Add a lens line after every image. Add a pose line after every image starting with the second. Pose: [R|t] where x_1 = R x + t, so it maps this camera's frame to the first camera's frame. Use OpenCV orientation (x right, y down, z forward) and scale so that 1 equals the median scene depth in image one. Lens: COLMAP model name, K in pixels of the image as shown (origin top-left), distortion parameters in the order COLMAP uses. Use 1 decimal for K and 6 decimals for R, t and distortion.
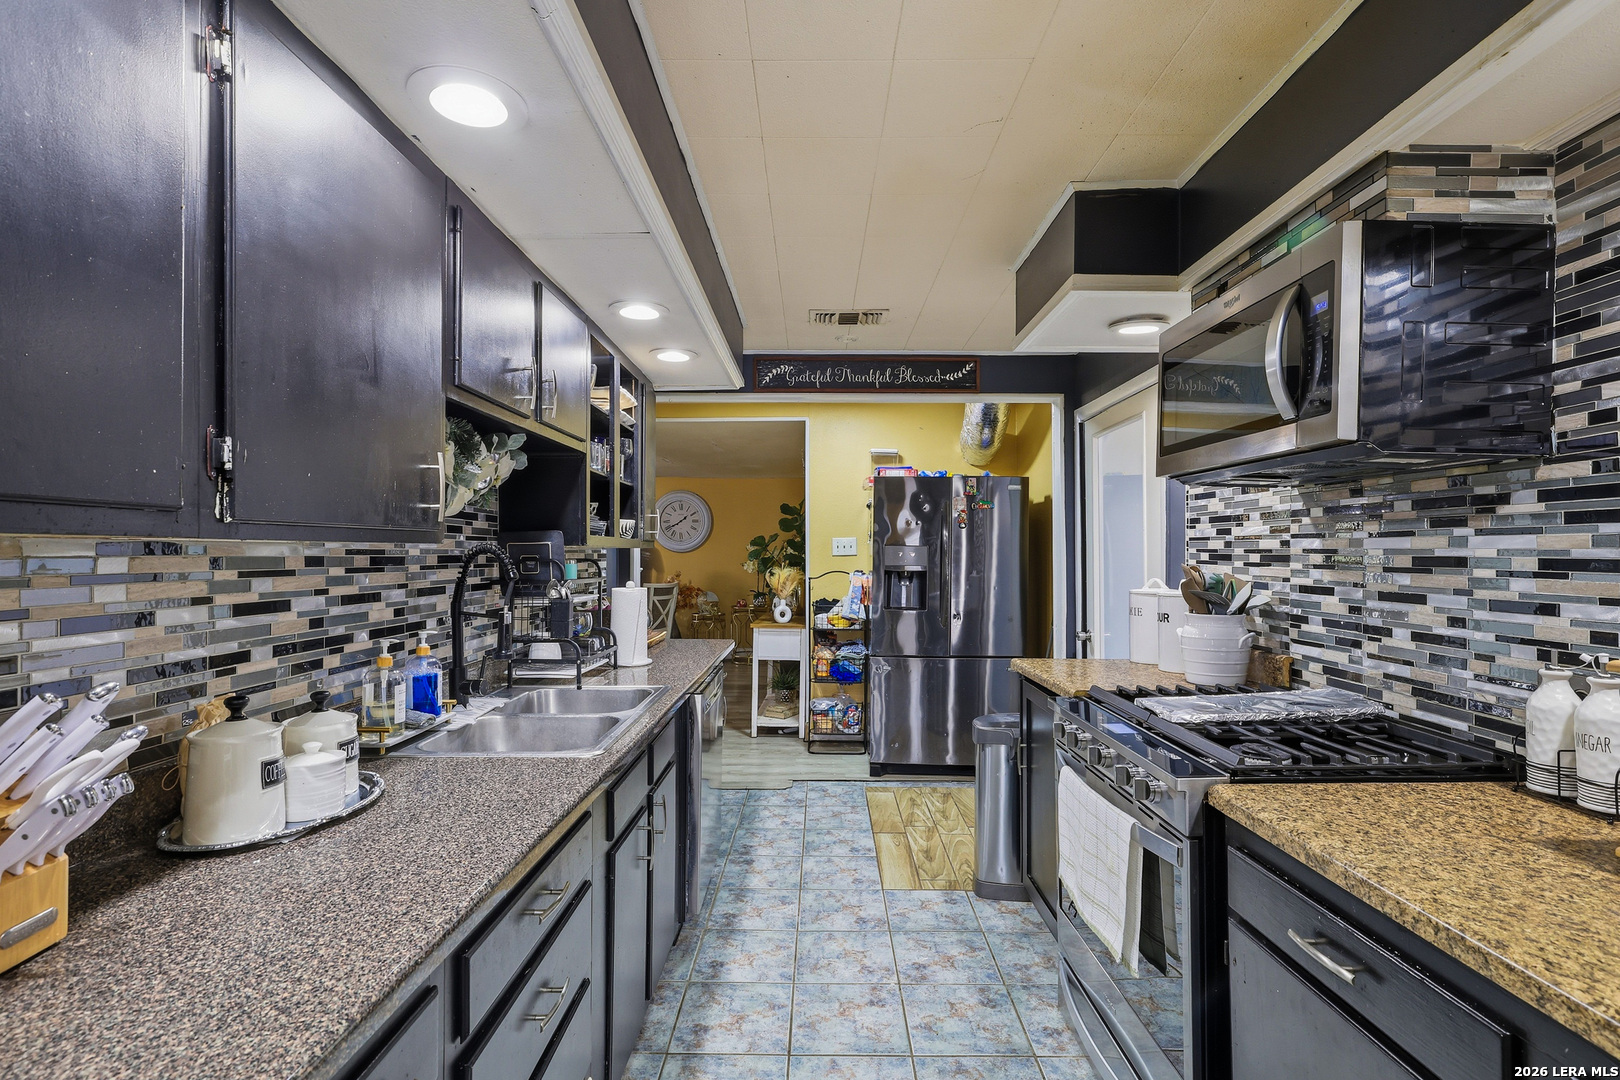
lens RADIAL K [[761.1, 0, 812.5], [0, 761.1, 549.0], [0, 0, 1]] dist [0.003348, 0.000139]
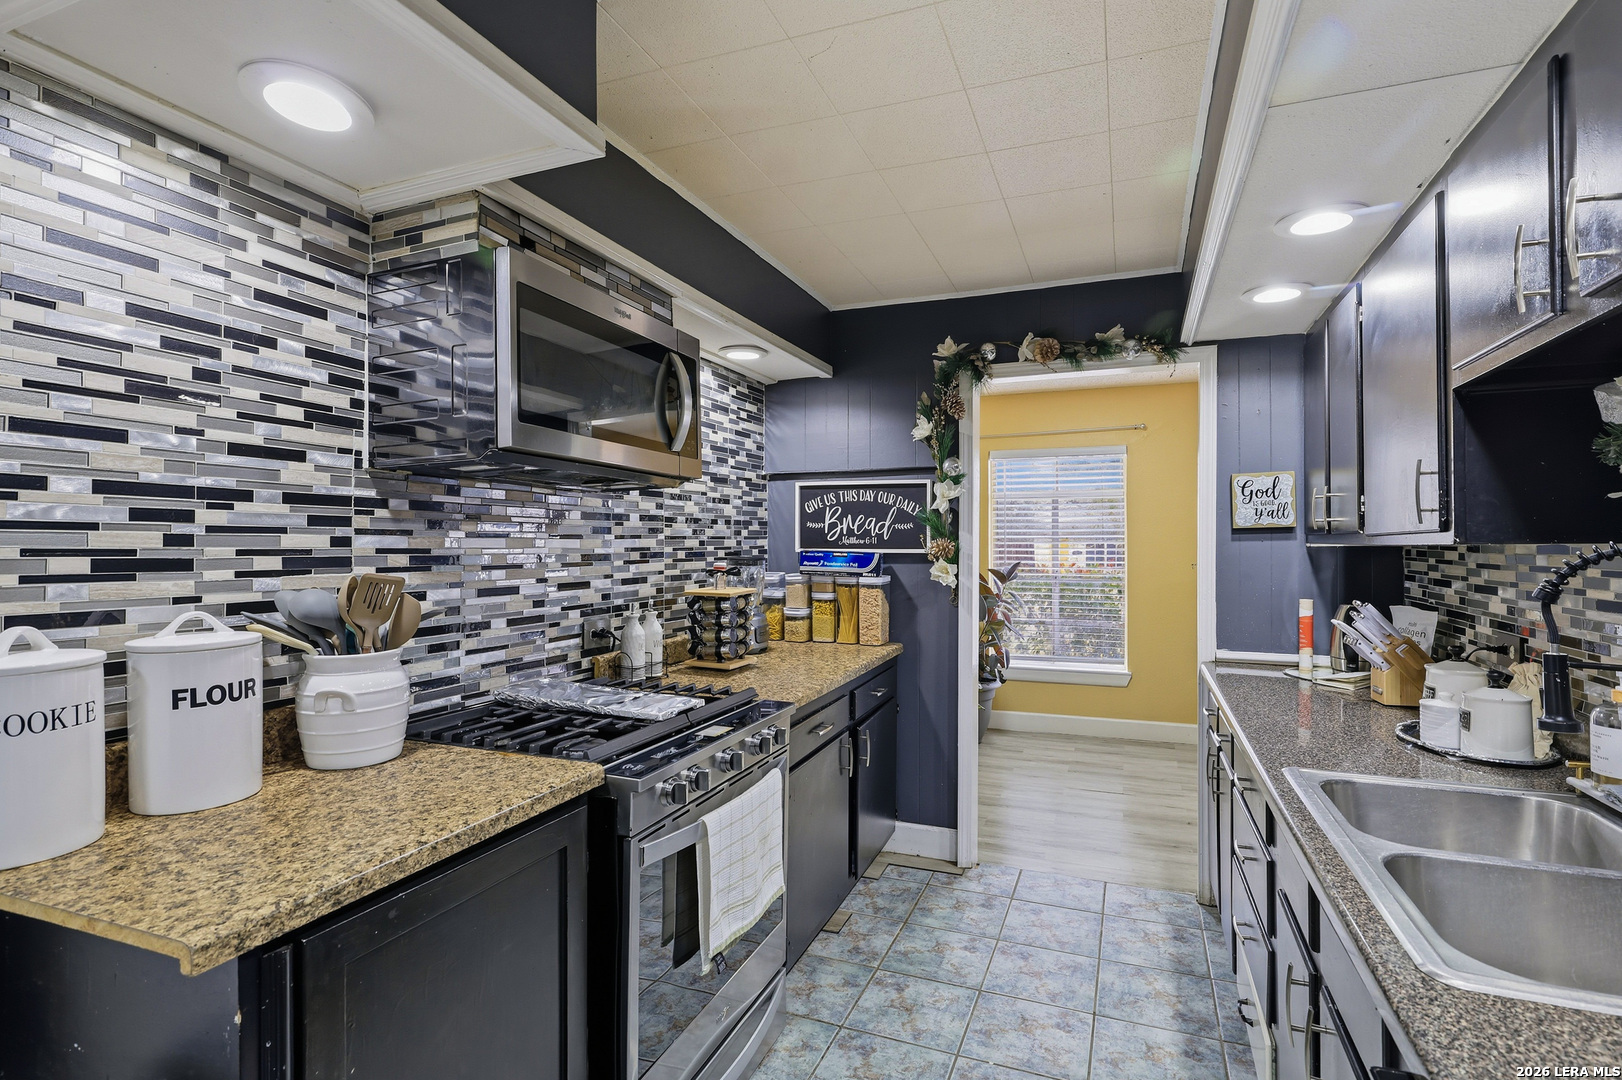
lens RADIAL K [[772.1, 0, 805.7], [0, 772.1, 538.0], [0, 0, 1]] dist [0.003591, -0.001251]
pose [[-0.924190, 0.003486, 0.381916, -0.086138], [-0.001146, 0.999929, -0.011900, -0.002311], [-0.381930, -0.011436, -0.924120, 1.806878]]
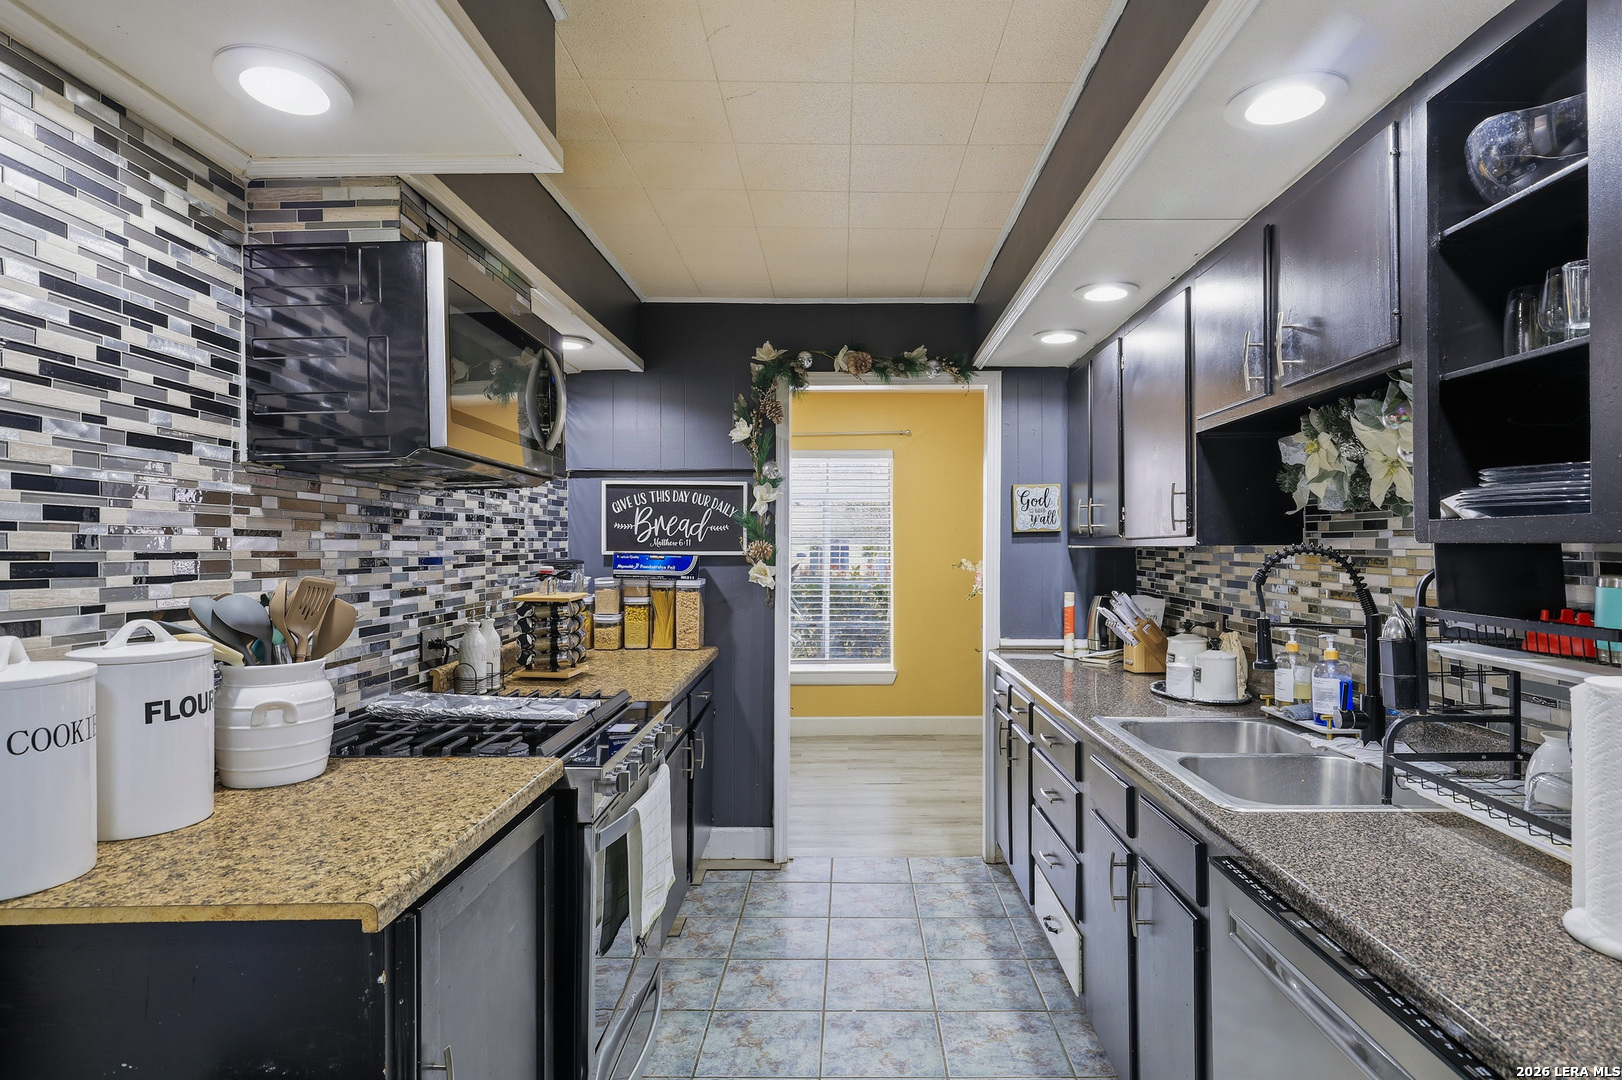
lens RADIAL K [[885.3, 0, 821.7], [0, 885.3, 543.0], [0, 0, 1]] dist [0.004343, 0.001906]
pose [[-0.999772, 0.001580, 0.021305, 0.108200], [0.001409, 0.999967, -0.008033, -0.000375], [-0.021317, -0.008001, -0.999741, 2.088077]]
